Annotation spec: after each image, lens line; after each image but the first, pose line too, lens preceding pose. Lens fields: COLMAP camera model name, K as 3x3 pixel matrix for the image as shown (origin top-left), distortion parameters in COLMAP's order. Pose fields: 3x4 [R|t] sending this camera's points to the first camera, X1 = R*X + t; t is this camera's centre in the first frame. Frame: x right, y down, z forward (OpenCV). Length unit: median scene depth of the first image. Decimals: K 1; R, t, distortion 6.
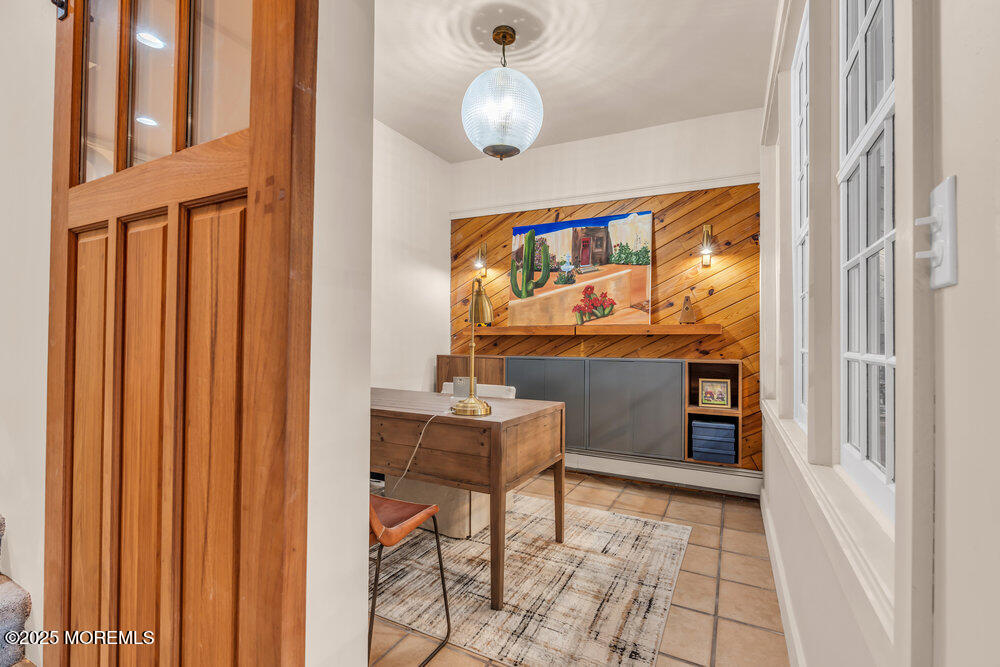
lens RADIAL K [[448.4, 0, 502.2], [0, 448.4, 334.3], [0, 0, 1]] dist [-0.014708, 0.000165]
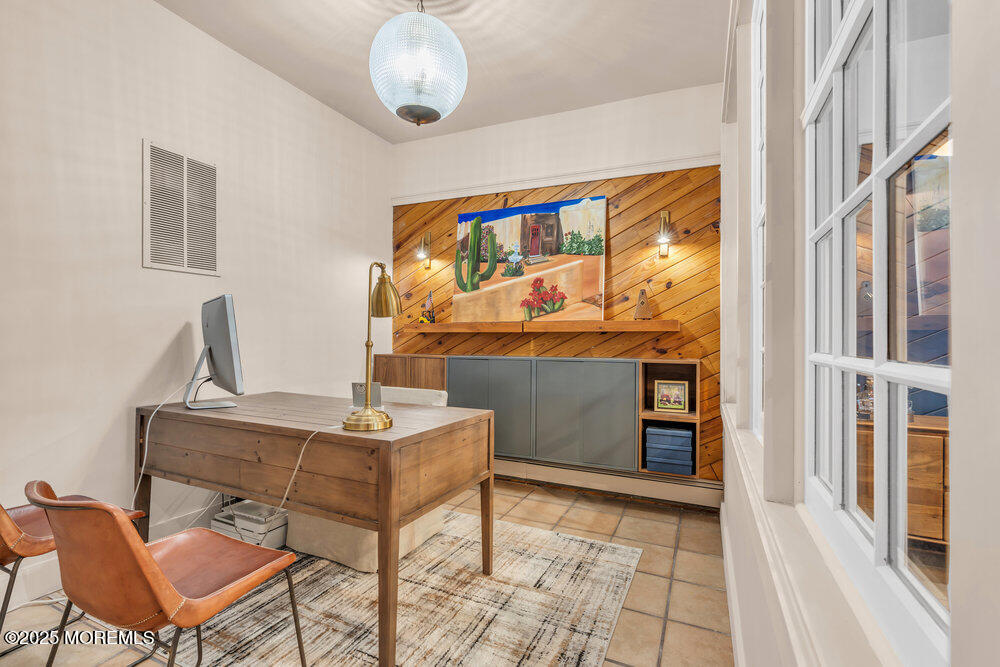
lens RADIAL K [[448.4, 0, 502.2], [0, 448.4, 334.3], [0, 0, 1]] dist [-0.014708, 0.000165]
pose [[0.998656, 0.000101, 0.051826, 0.088213], [-0.000321, 0.999991, 0.004231, 0.002264], [-0.051825, -0.004242, 0.998647, 0.115713]]
